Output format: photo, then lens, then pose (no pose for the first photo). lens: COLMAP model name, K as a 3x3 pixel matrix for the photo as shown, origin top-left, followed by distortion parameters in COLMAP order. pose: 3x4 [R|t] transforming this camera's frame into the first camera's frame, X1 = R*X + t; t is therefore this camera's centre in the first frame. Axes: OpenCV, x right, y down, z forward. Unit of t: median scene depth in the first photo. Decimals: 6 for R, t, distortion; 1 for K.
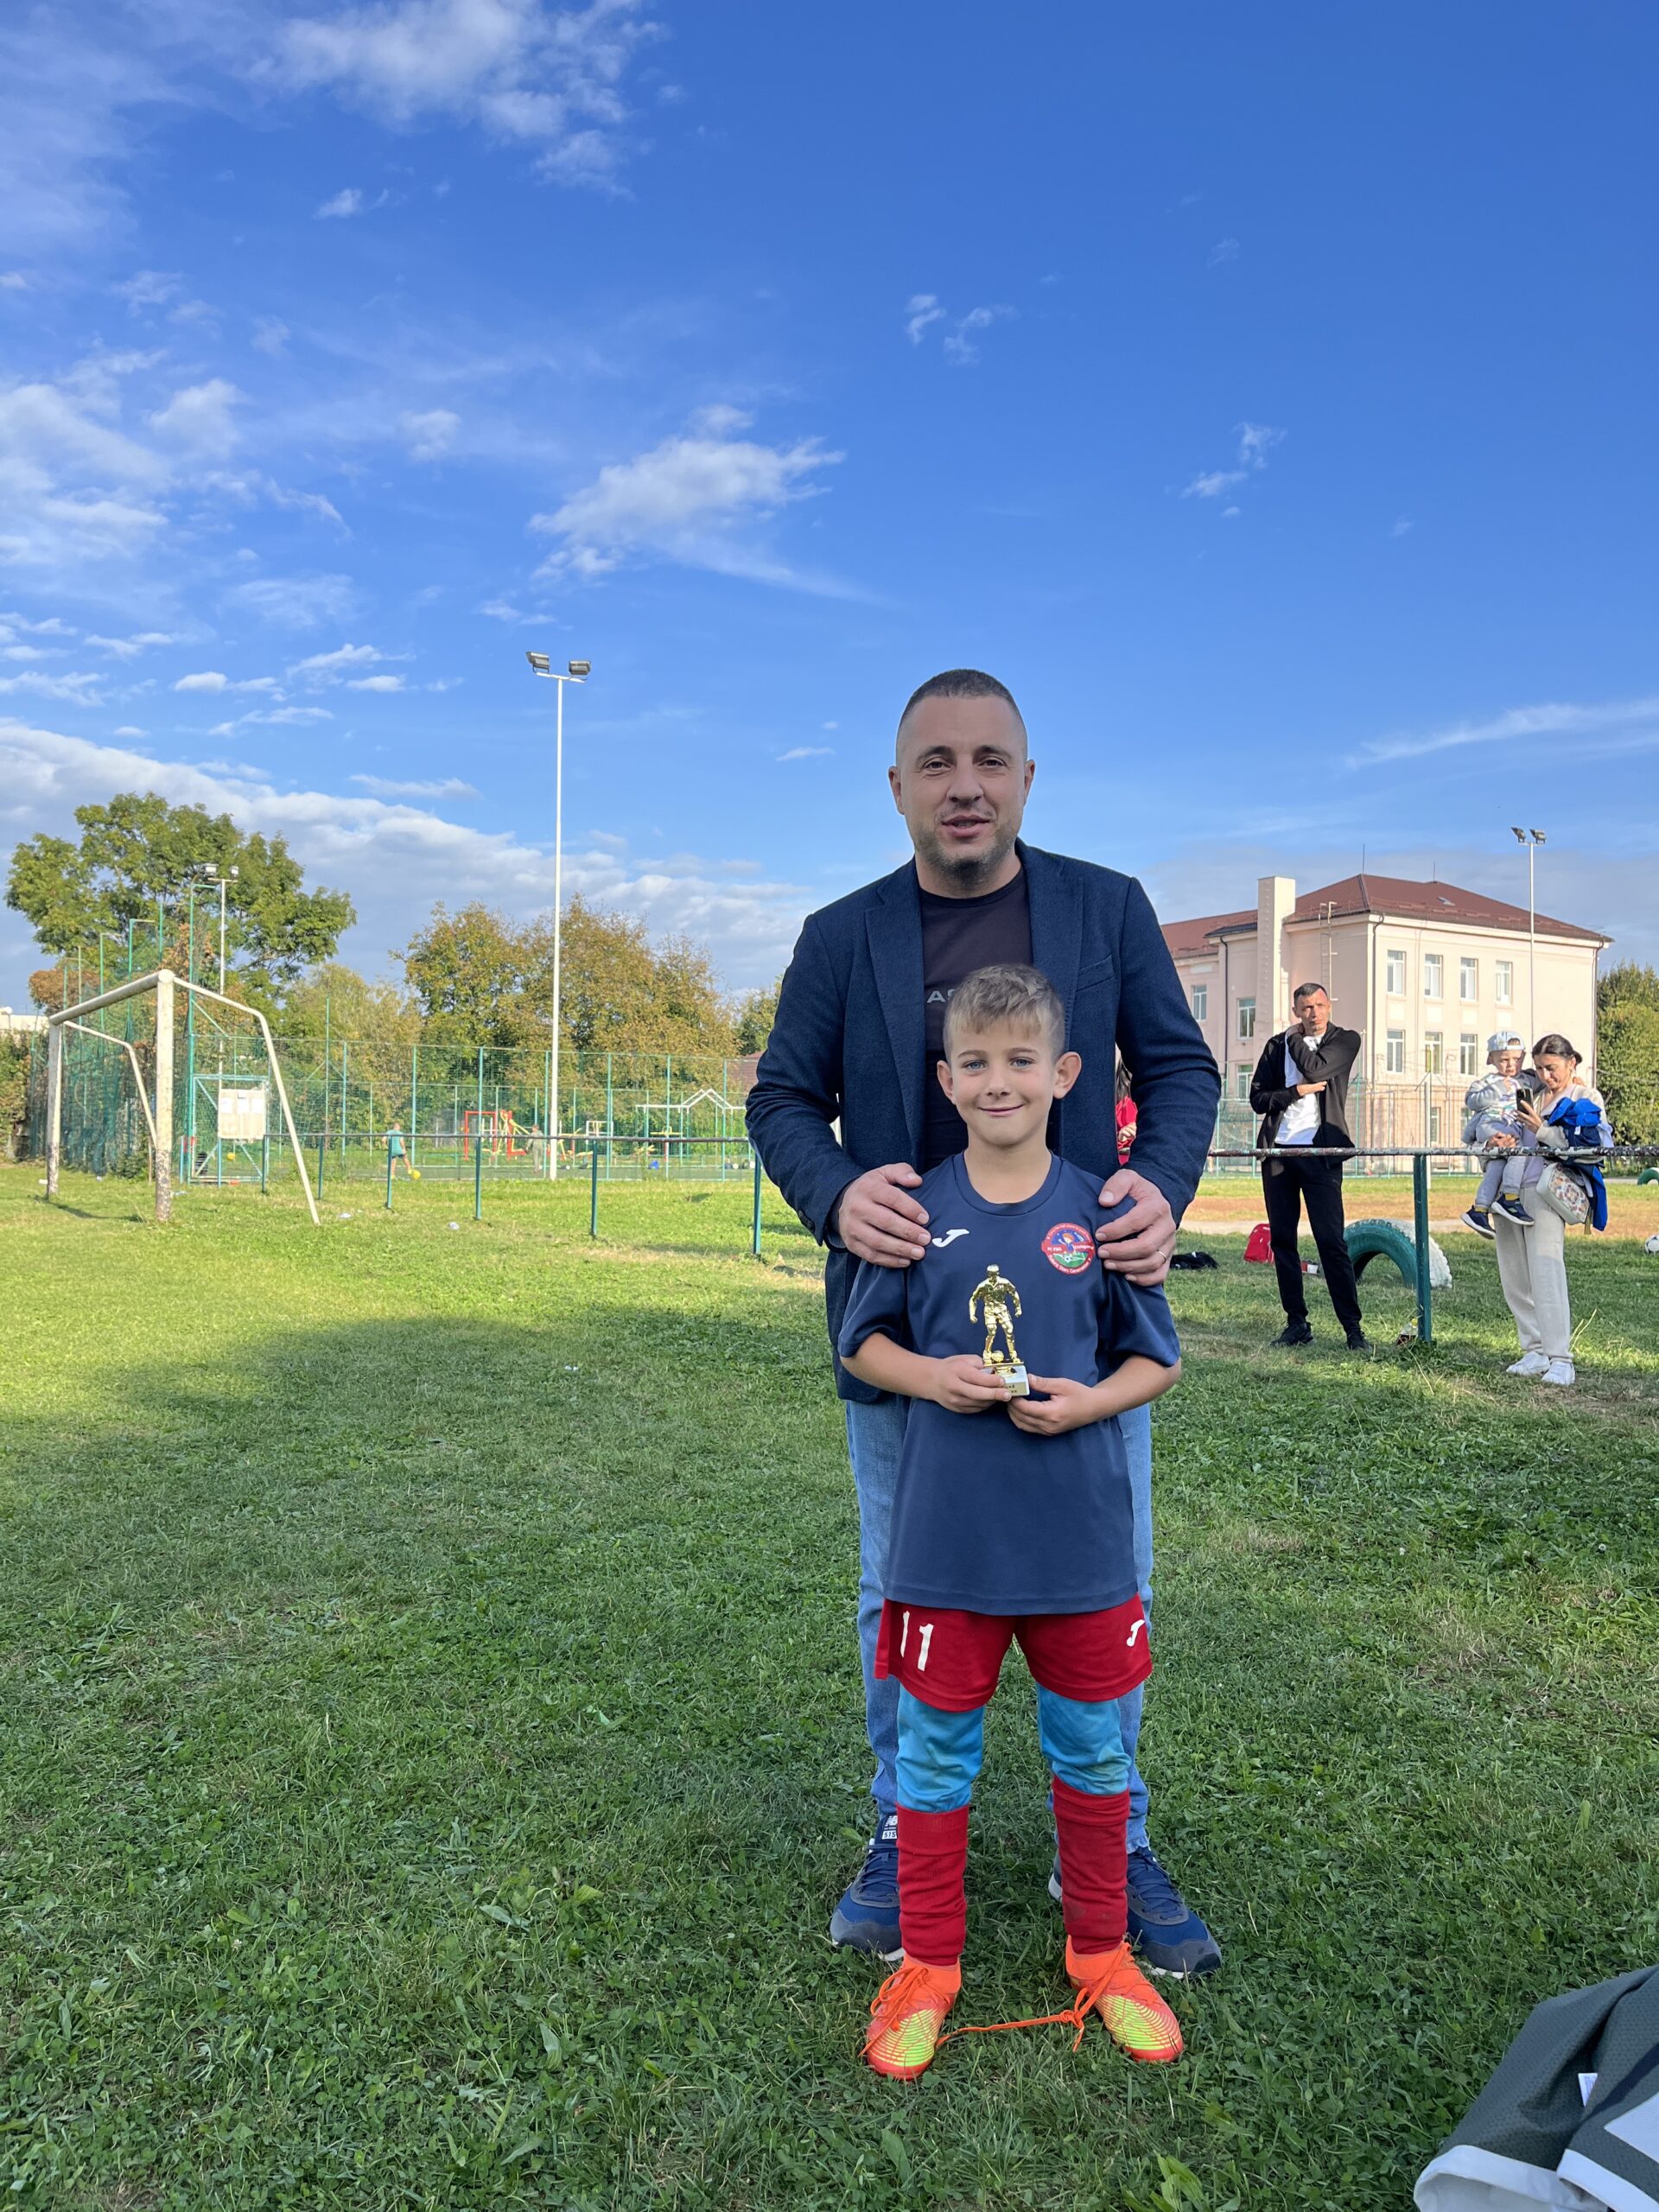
lens RADIAL K [[1655.1, 0, 829.6], [0, 1655.1, 1127.0], [0, 0, 1]] dist [0.046779, -0.047355]
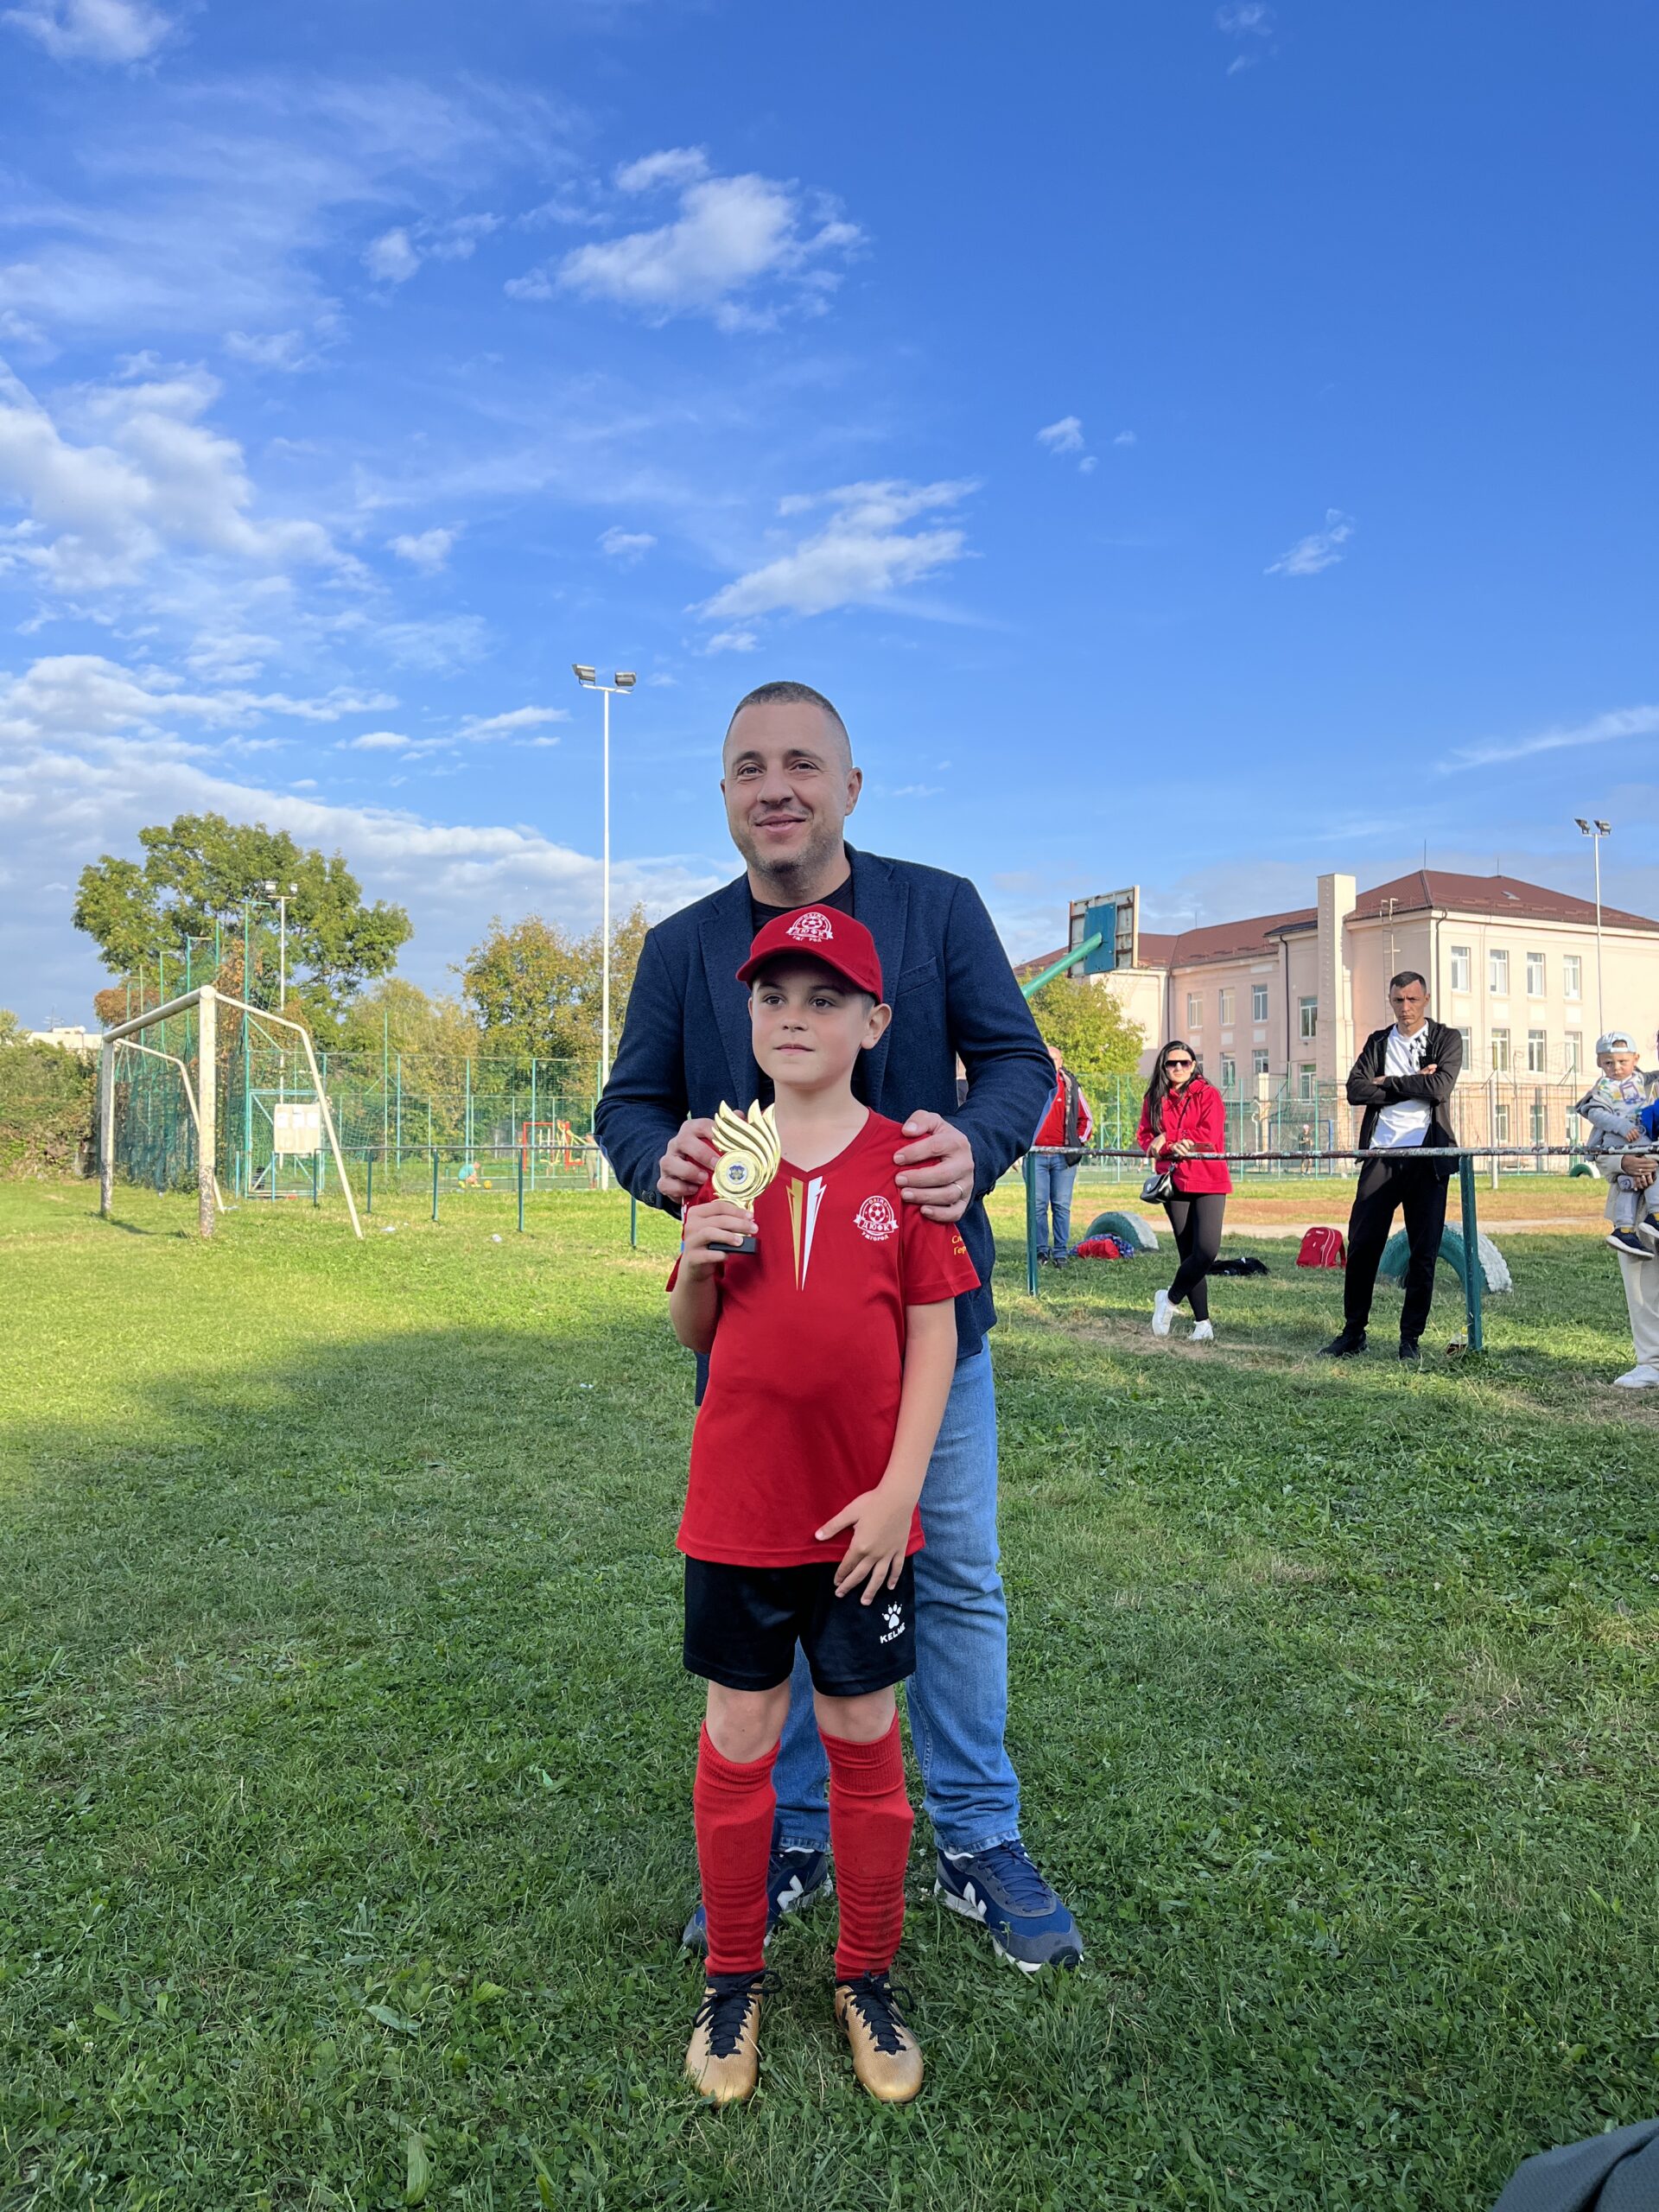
lens RADIAL K [[1656.2, 0, 829.5], [0, 1656.2, 1106.0], [0, 0, 1]] dist [0.032031, -0.010291]
pose [[0.999212, -0.013971, -0.037144, 0.026065], [0.013353, 0.999769, -0.016813, -0.000549], [0.037371, 0.016303, 0.999168, 0.031274]]
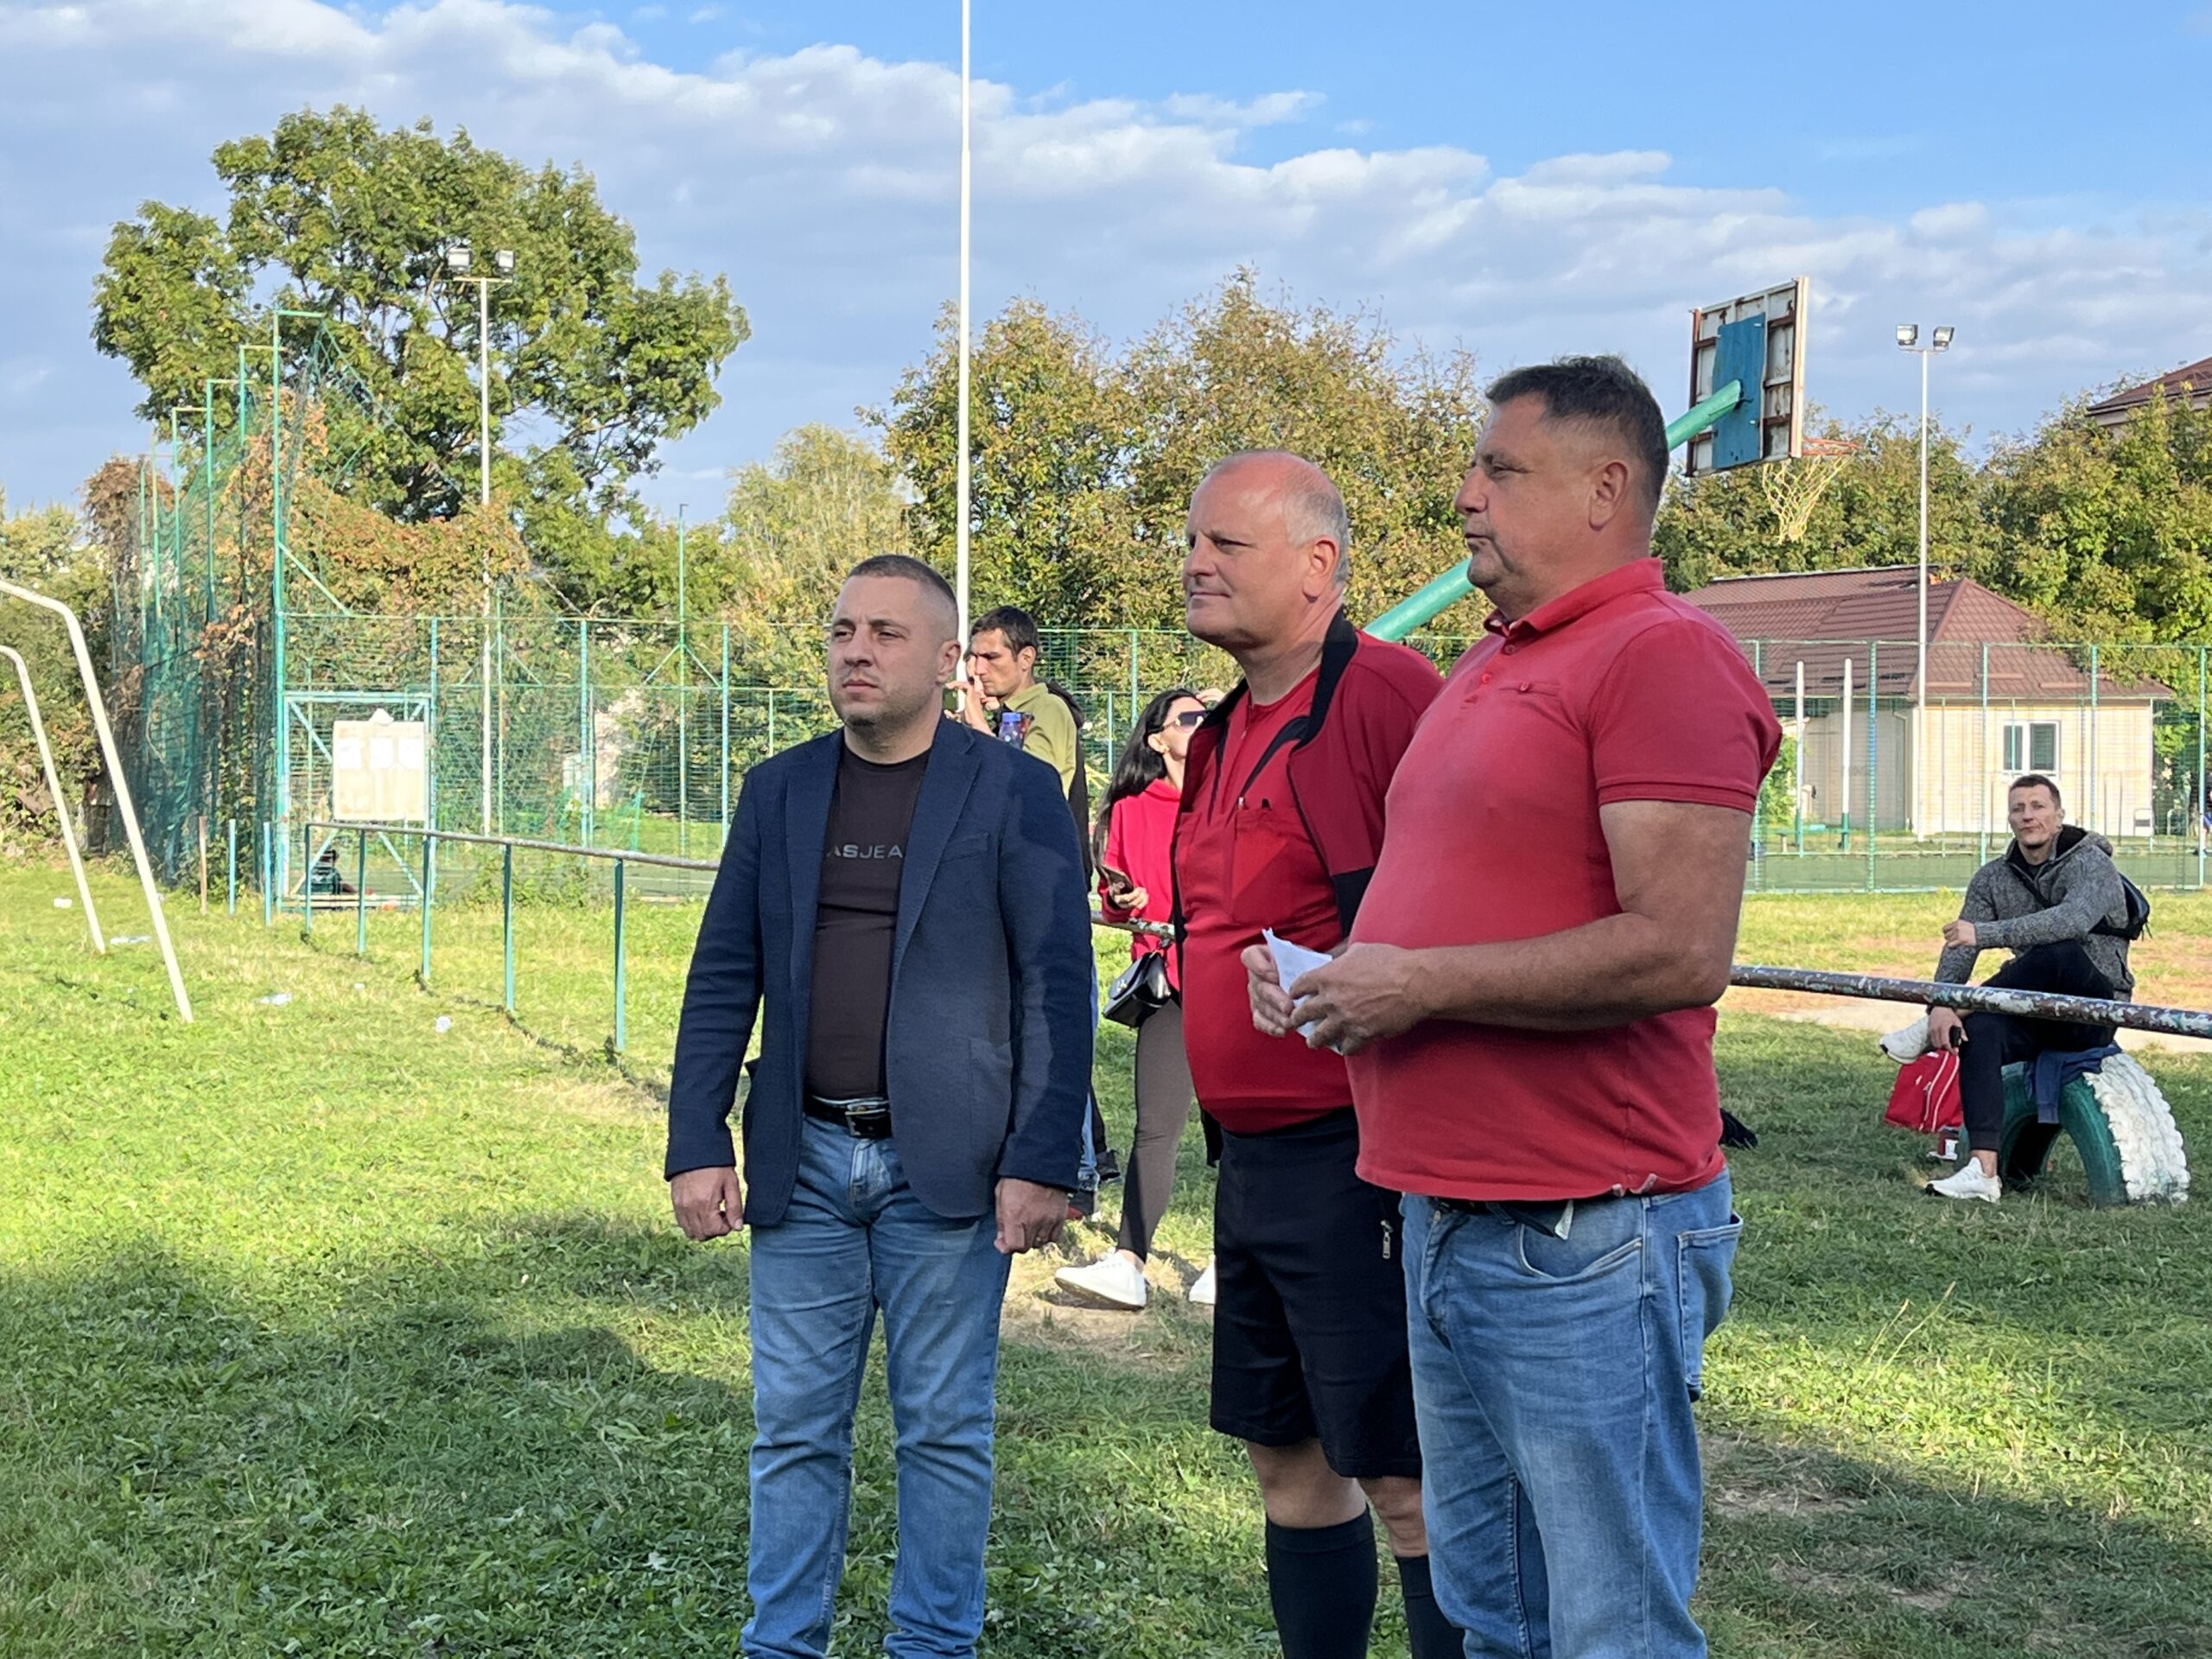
lens RADIAL K [[3614.8, 0, 1106.0], [0, 3614.8, 829.5], [0, 0, 1]] dist [0.331224, -2.180427]
pose [[0.968417, -0.004509, -0.249294, 0.578710], [0.010242, 0.999712, 0.021705, -0.052735], [0.249124, -0.023572, 0.968185, -0.014140]]
